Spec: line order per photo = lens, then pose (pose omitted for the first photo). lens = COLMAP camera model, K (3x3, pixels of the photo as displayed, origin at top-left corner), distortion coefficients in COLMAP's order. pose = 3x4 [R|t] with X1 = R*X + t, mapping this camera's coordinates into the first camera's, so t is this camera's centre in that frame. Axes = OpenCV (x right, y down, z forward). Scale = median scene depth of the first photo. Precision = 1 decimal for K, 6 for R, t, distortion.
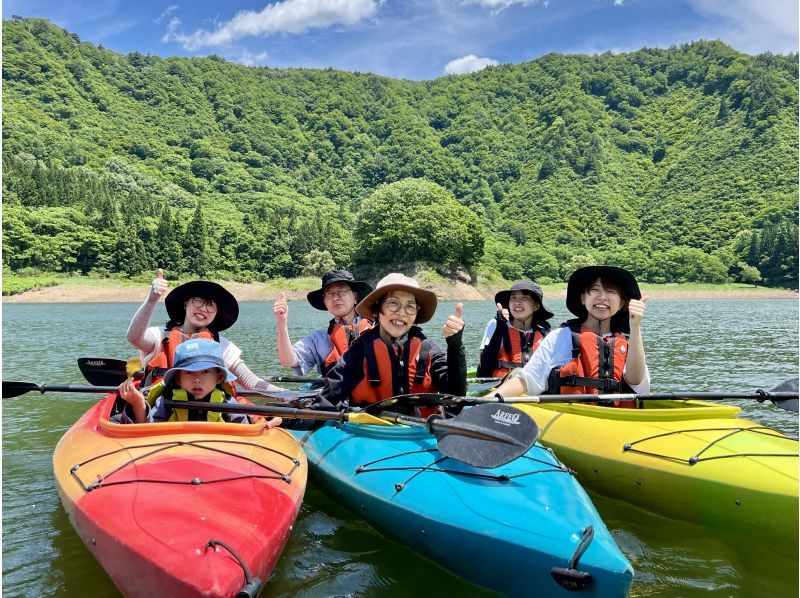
lens RADIAL K [[808.7, 0, 400.0], [0, 808.7, 299.0], [0, 0, 1]] dist [0.068469, -0.235915]
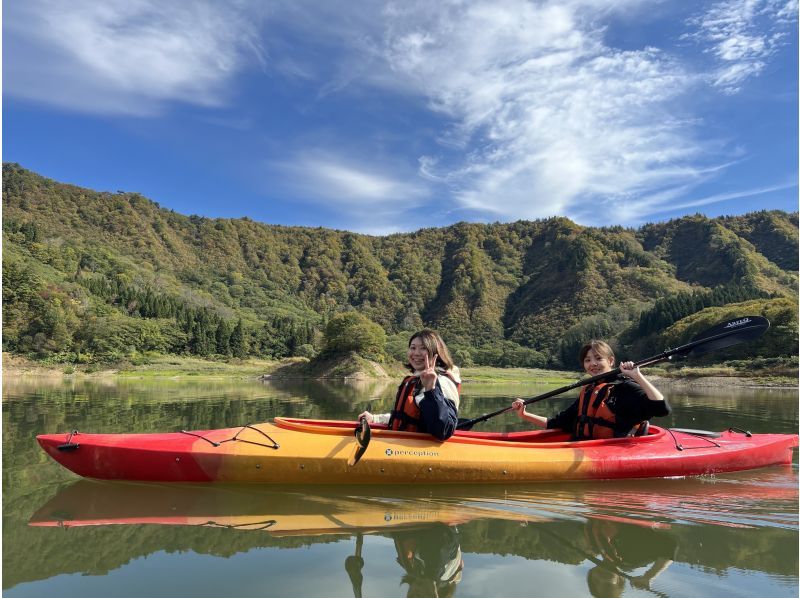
lens RADIAL K [[602.6, 0, 400.0], [0, 602.6, 299.0], [0, 0, 1]] dist [0.111422, -0.188397]
pose [[0.998499, 0.024751, 0.048852, 0.016071], [-0.017971, 0.990732, -0.134638, 0.007733], [-0.051731, 0.133558, 0.989690, -0.164221]]
